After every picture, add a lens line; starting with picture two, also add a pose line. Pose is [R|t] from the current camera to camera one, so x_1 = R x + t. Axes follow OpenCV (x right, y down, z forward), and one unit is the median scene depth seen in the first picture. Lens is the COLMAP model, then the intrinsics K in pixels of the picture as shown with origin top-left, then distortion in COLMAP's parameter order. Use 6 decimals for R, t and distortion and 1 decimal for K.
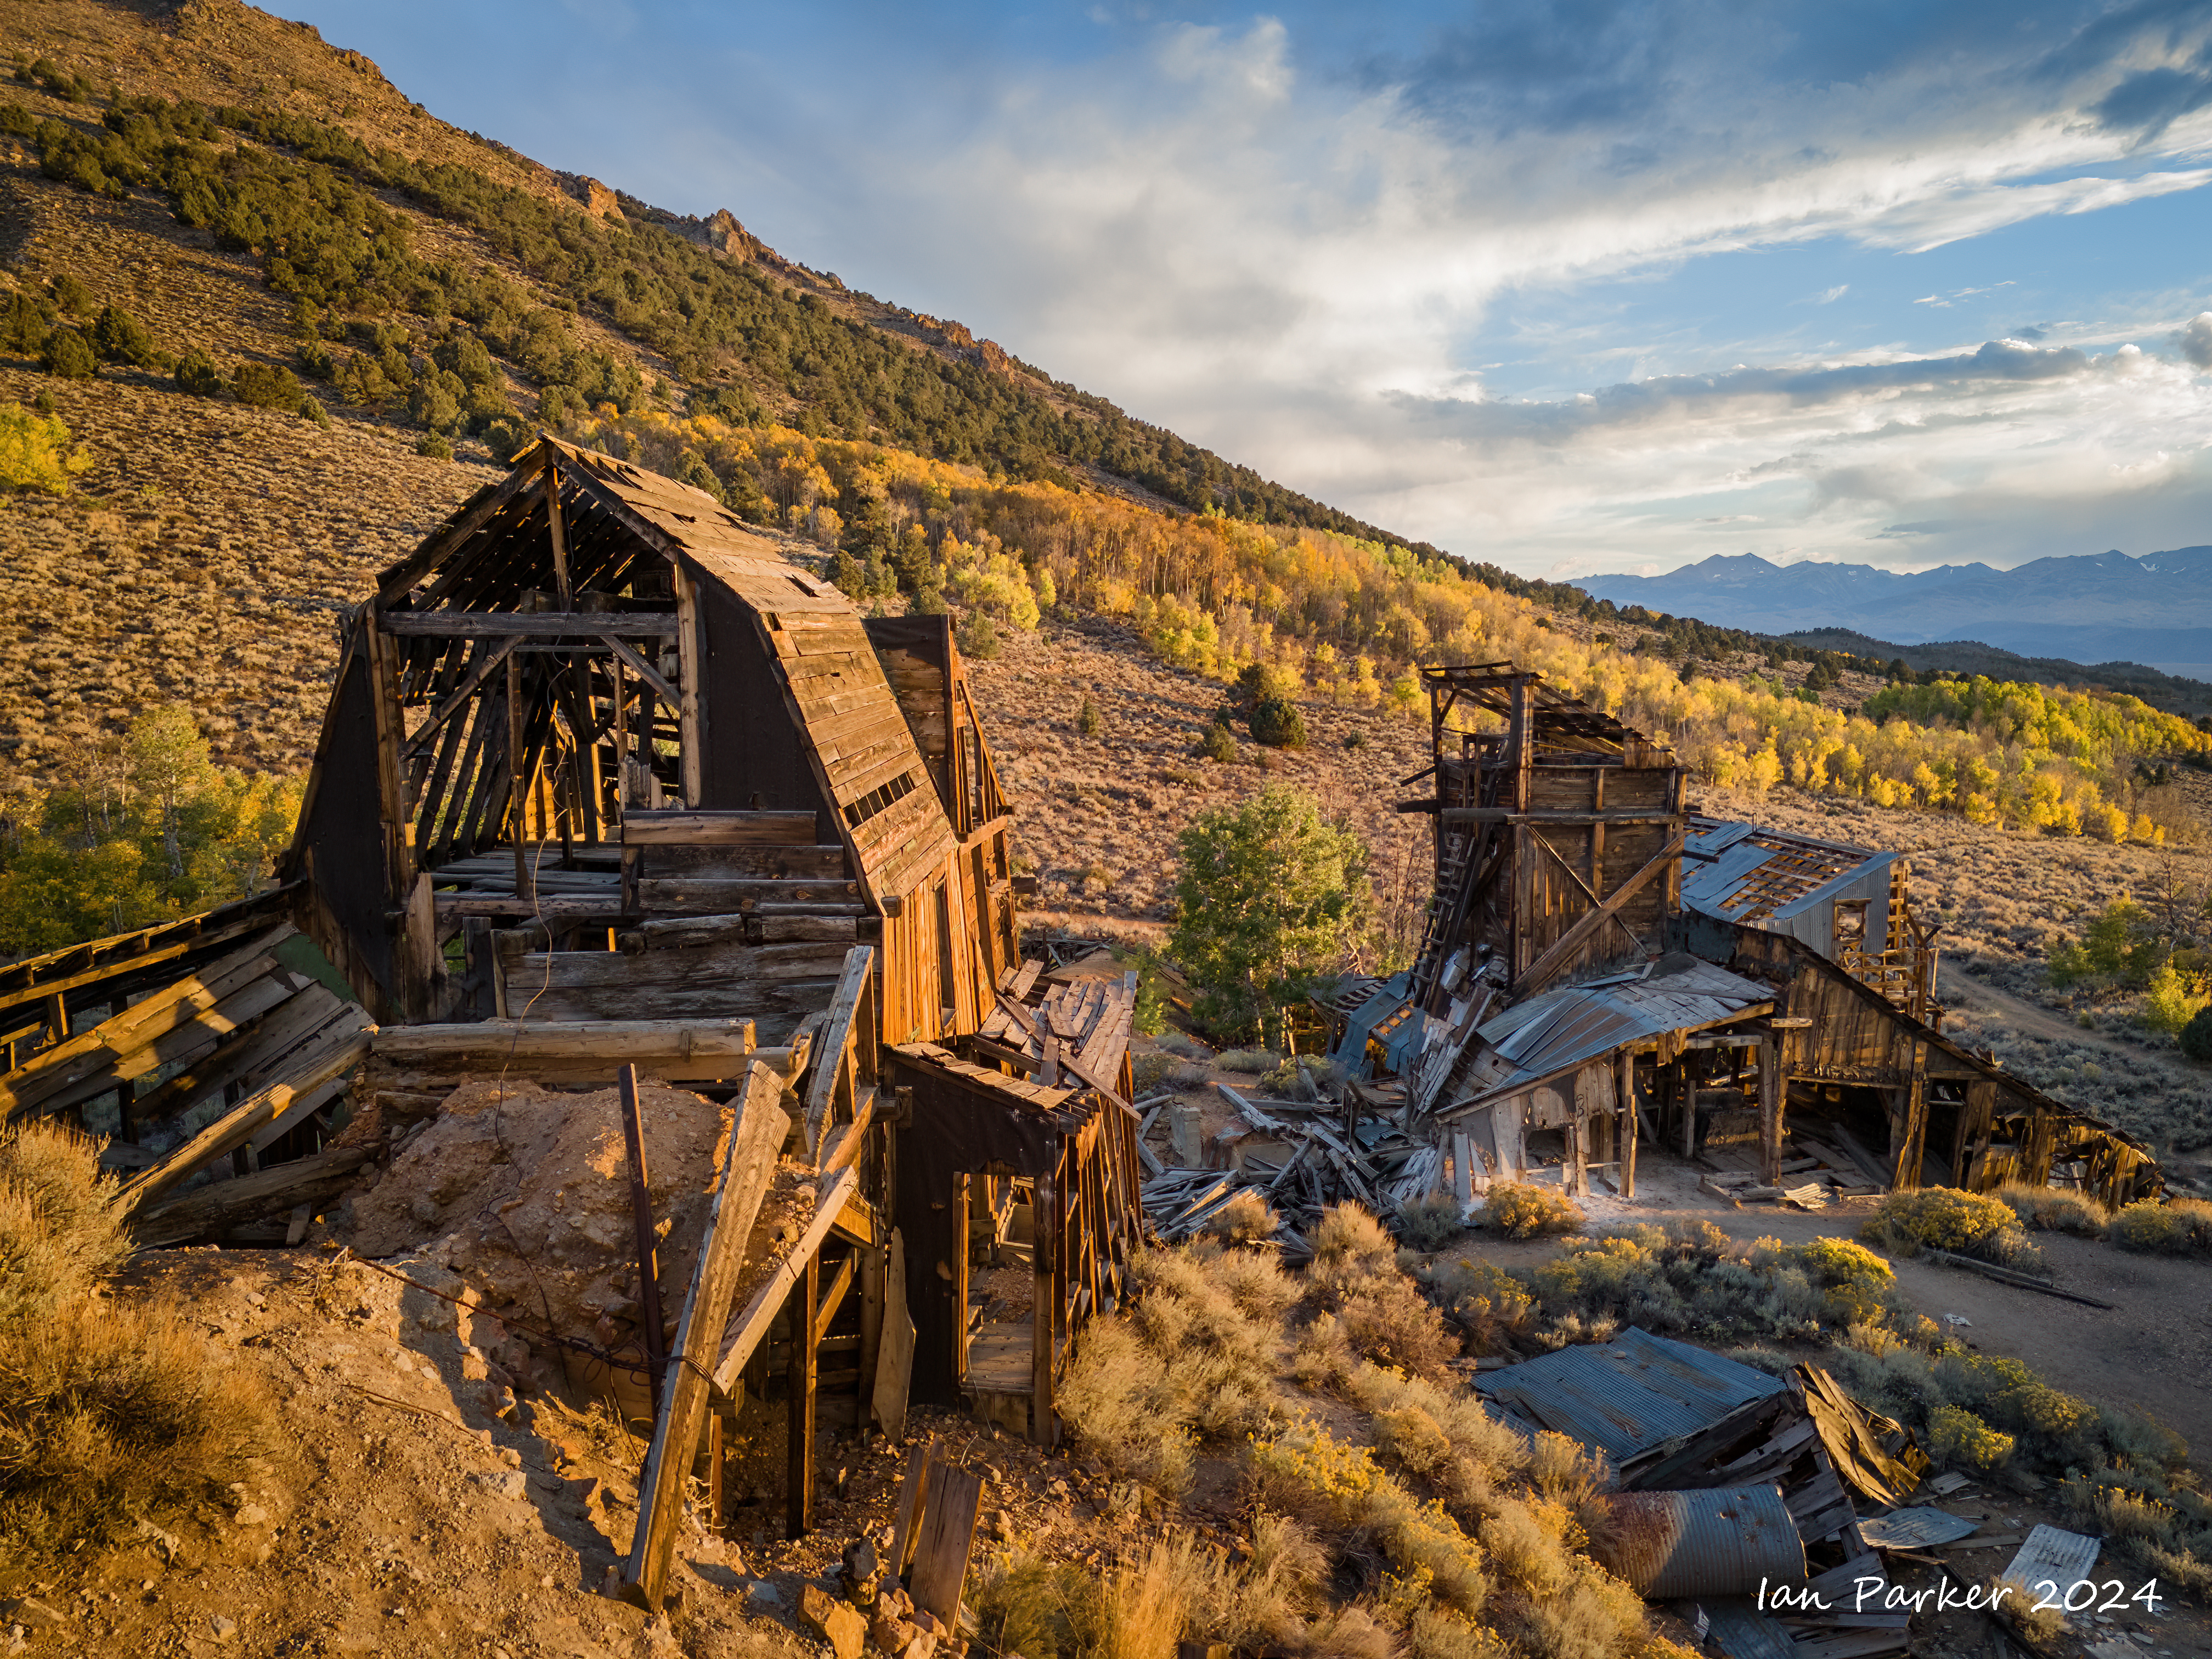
lens RADIAL K [[1558.9, 0, 1097.5], [0, 1558.9, 824.0], [0, 0, 1]] dist [0.058683, -0.035468]
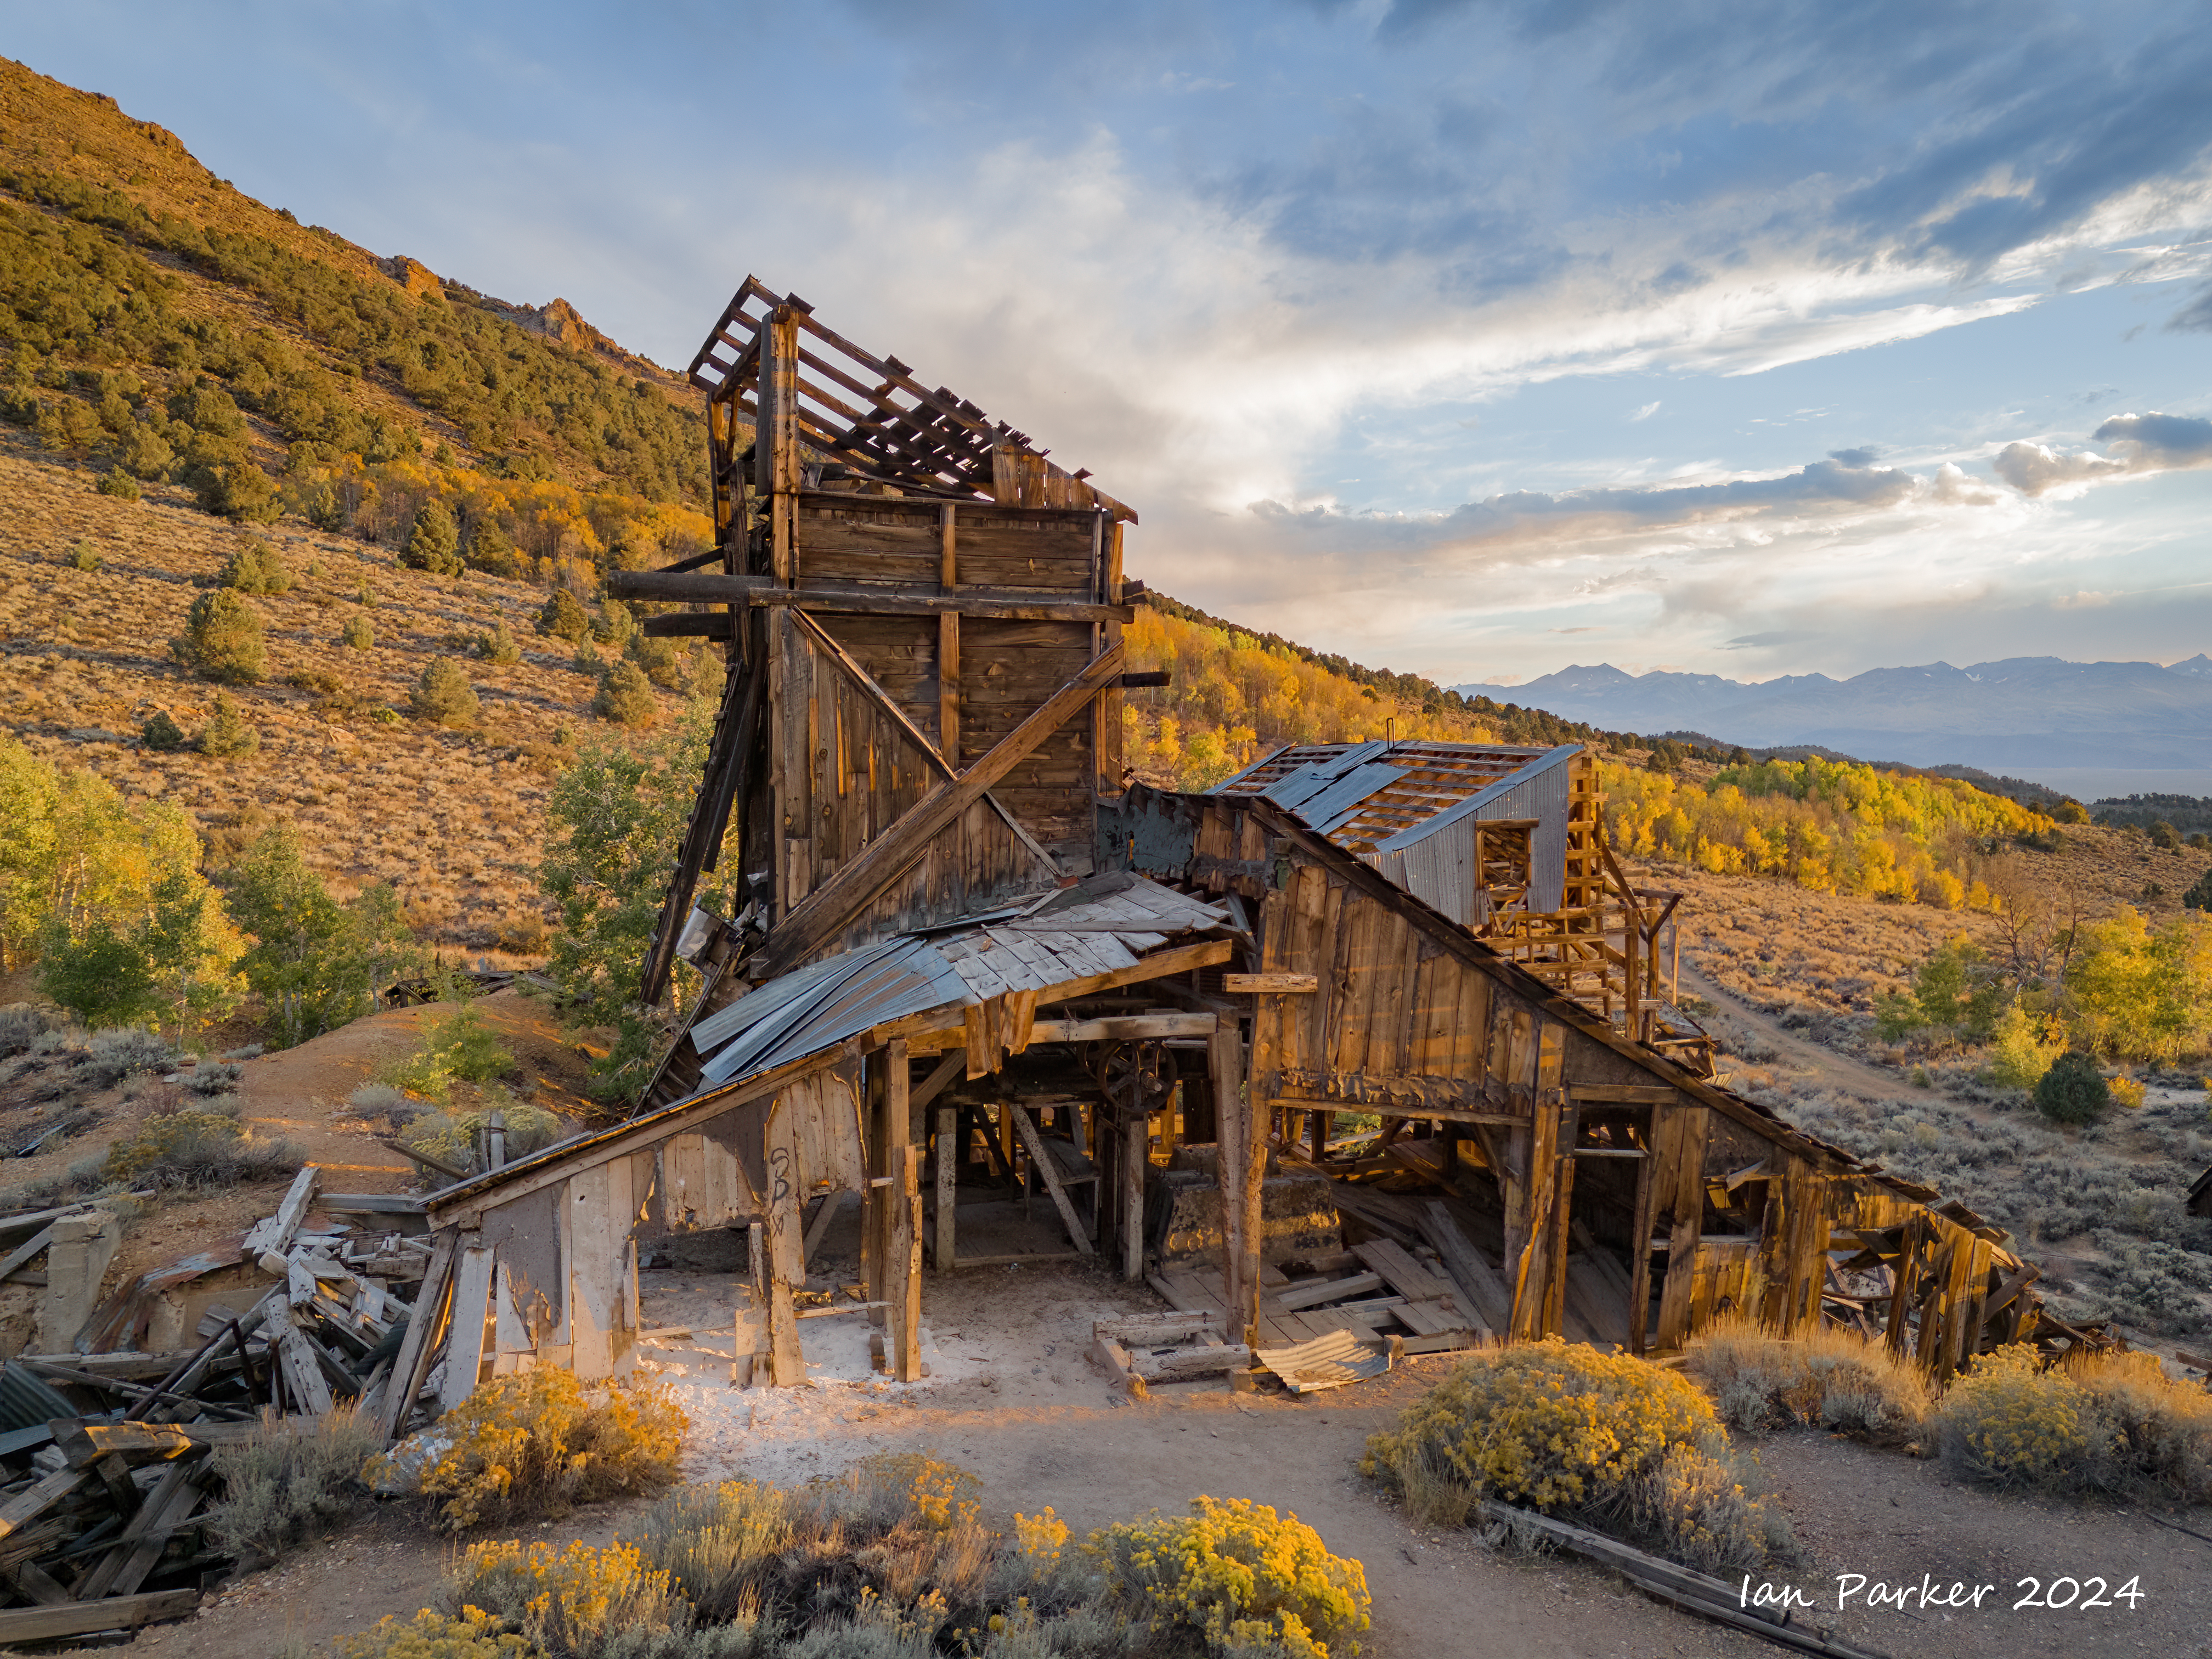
lens RADIAL K [[1558.9, 0, 1088.6], [0, 1558.9, 829.5], [0, 0, 1]] dist [0.058683, -0.035468]
pose [[0.997486, -0.007402, 0.070469, 0.062538], [0.012018, 0.997792, -0.065316, 0.019485], [-0.069830, 0.065999, 0.995373, 0.095324]]
